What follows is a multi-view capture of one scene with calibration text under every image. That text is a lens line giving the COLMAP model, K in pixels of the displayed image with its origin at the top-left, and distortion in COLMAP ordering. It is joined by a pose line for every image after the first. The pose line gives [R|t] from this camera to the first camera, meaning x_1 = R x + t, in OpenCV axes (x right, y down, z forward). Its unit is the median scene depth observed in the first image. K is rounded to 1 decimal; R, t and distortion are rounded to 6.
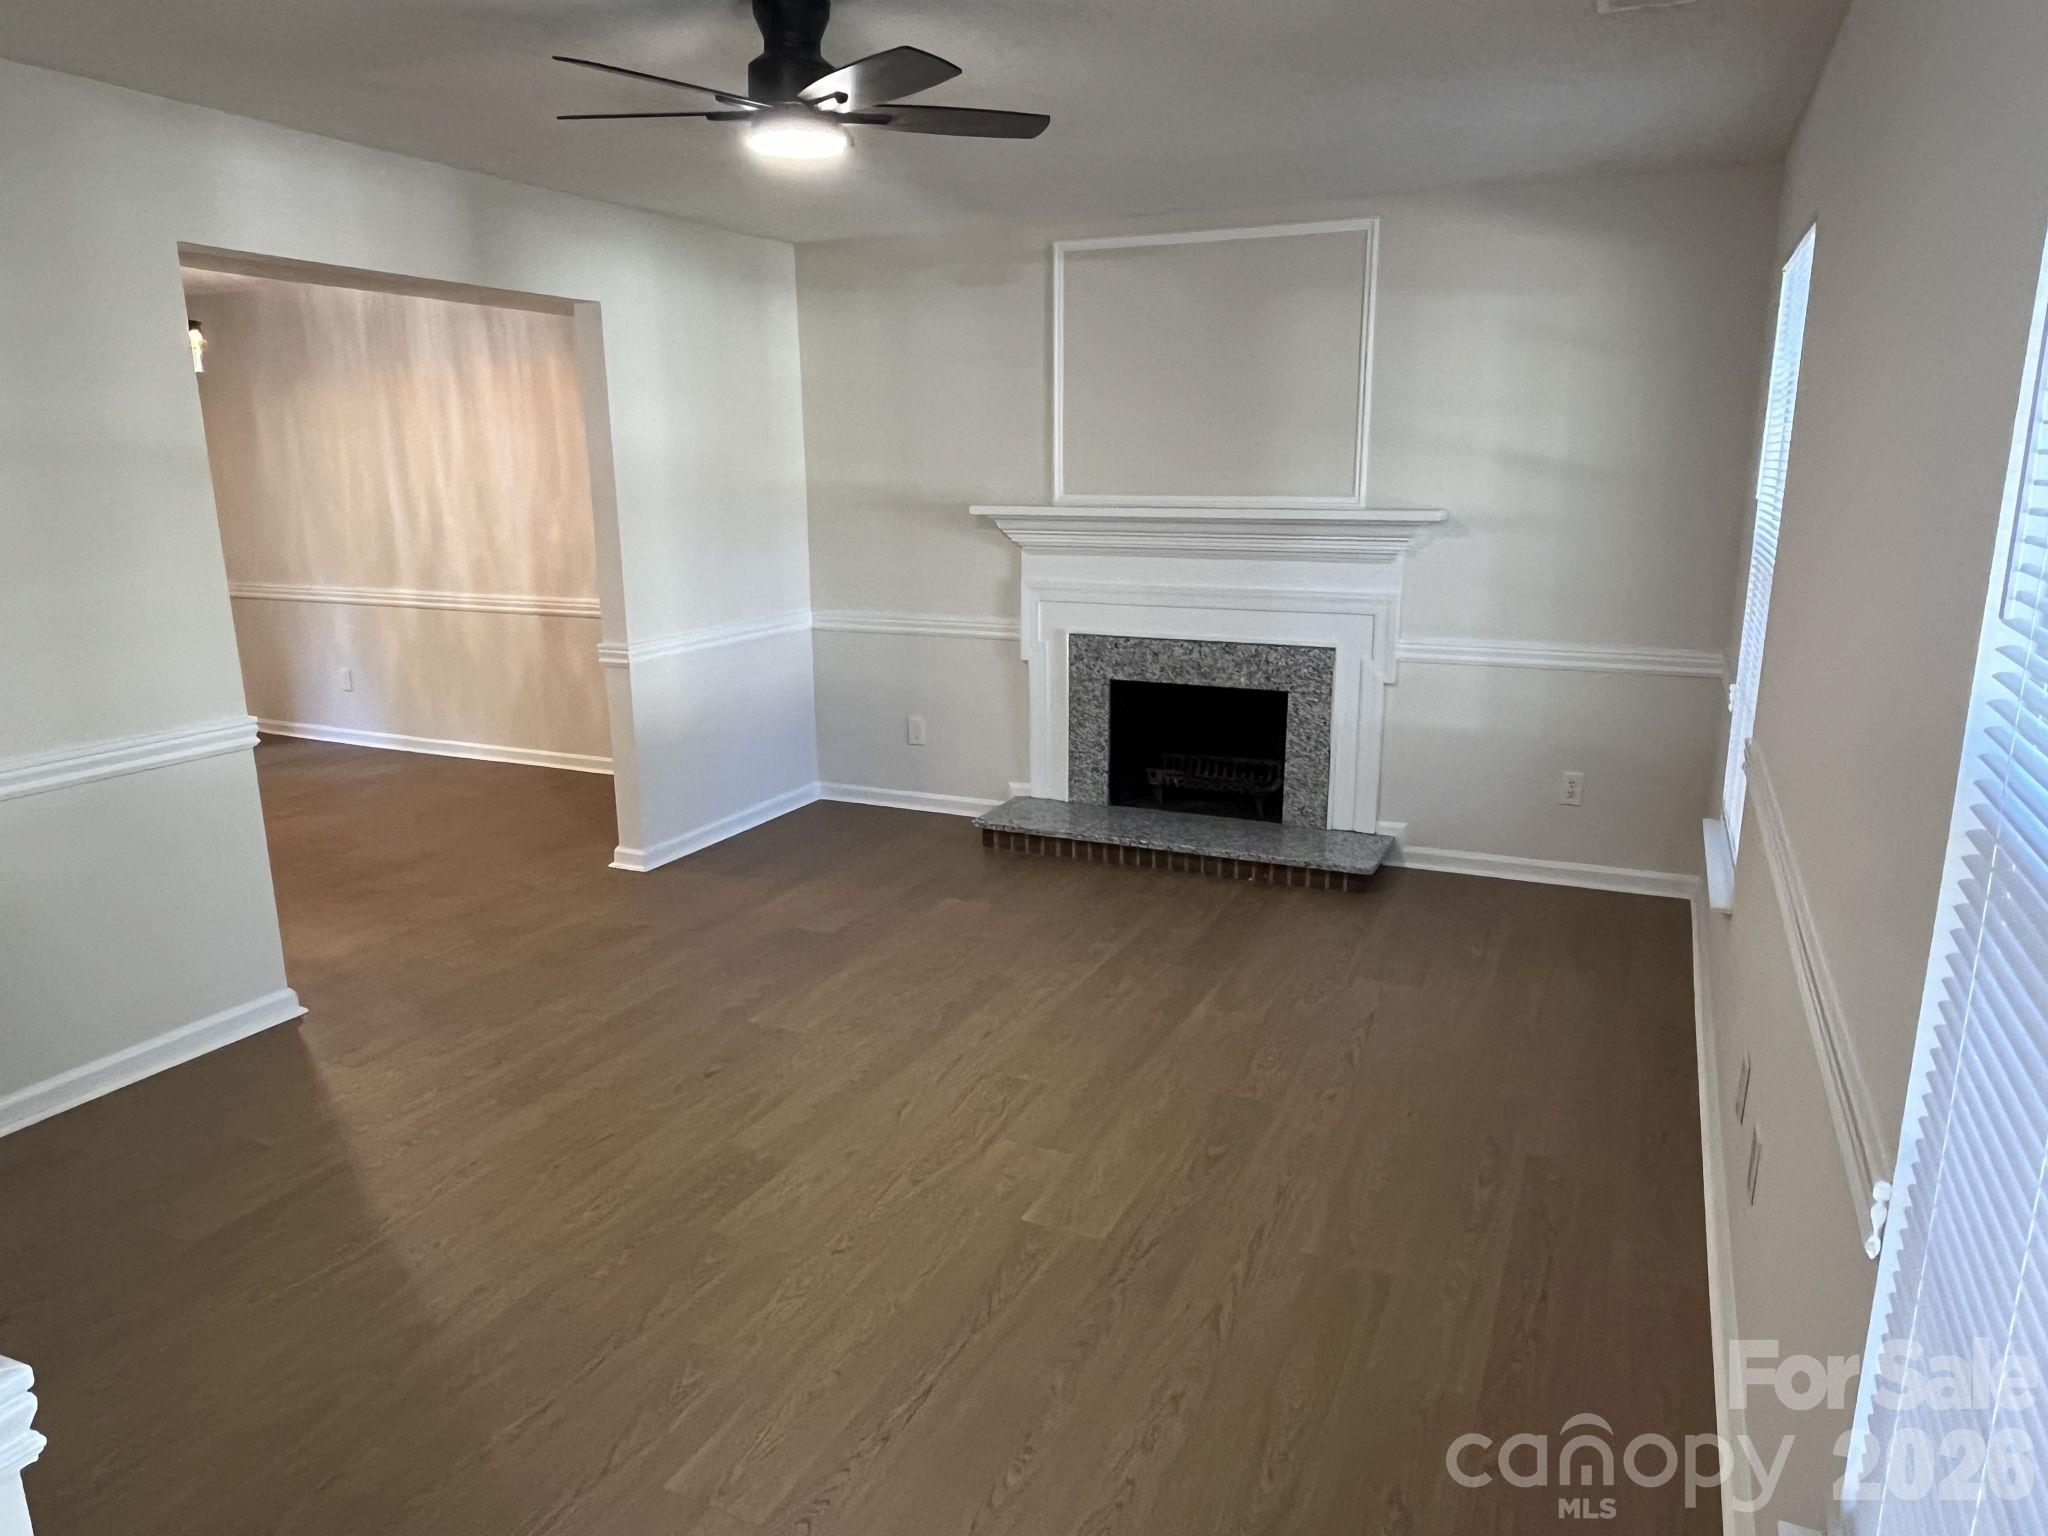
lens RADIAL K [[1351.8, 0, 1024.0], [0, 1351.8, 768.0], [0, 0, 1]] dist [0.045277, 0.000838]
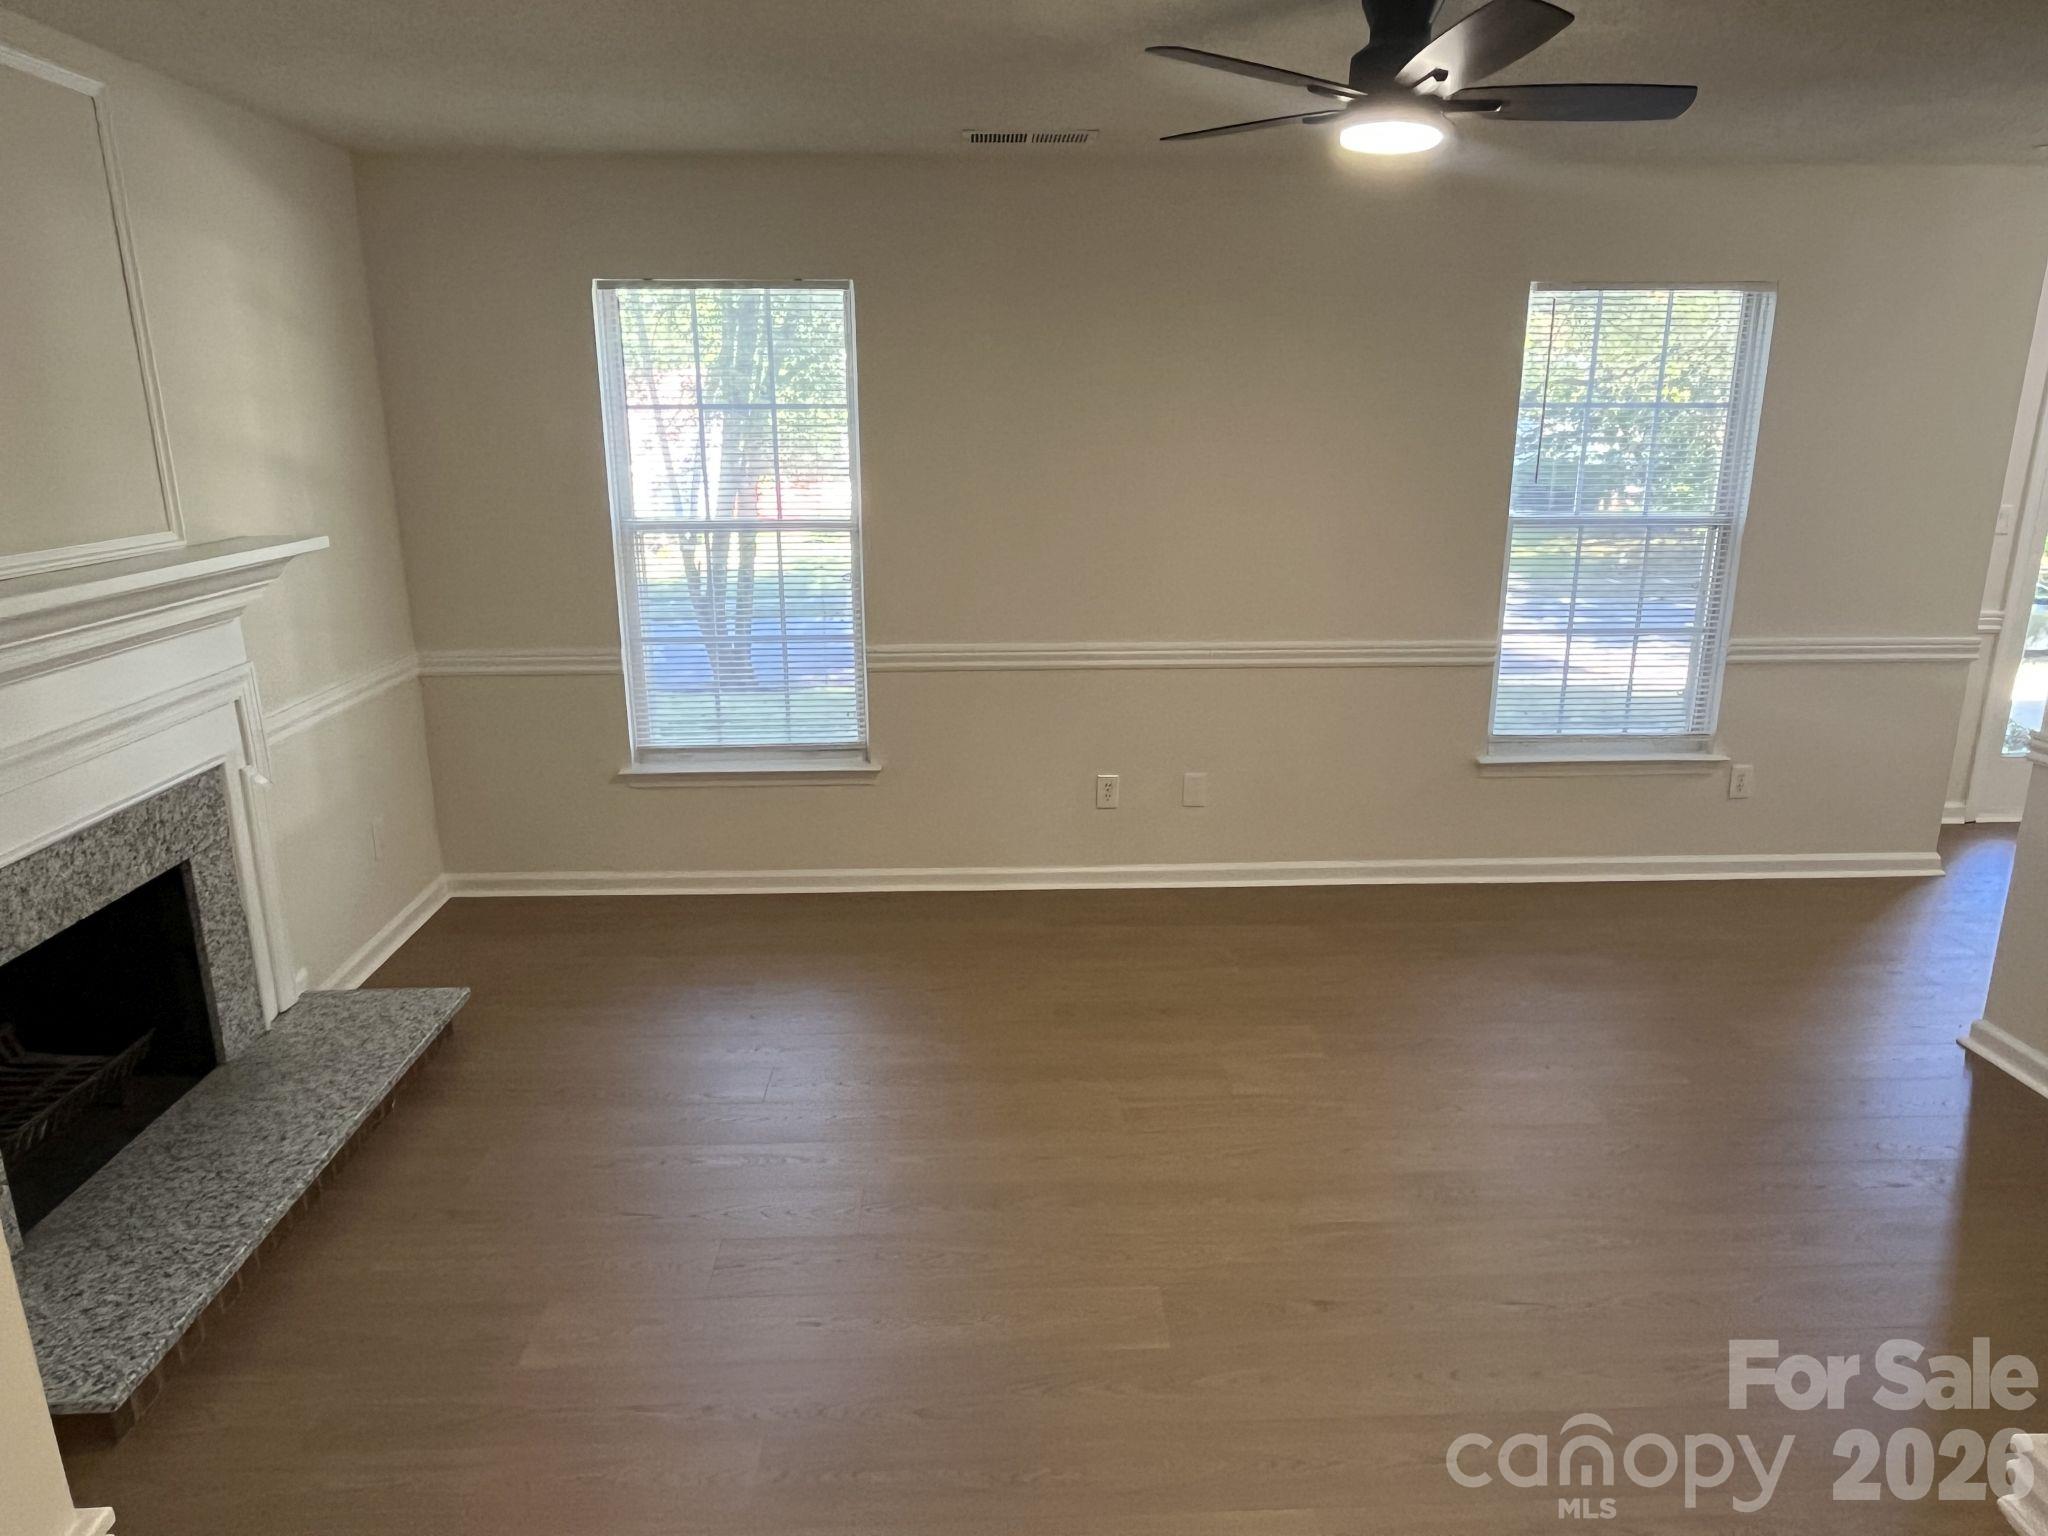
lens RADIAL K [[1301.2, 0, 1024.0], [0, 1301.2, 768.0], [0, 0, 1]] dist [-0.004357, -0.001380]
pose [[-0.449226, -0.228158, 0.863794, -0.465405], [0.215738, 0.910528, 0.352699, -0.216251], [-0.866979, 0.344795, -0.359810, 0.862605]]
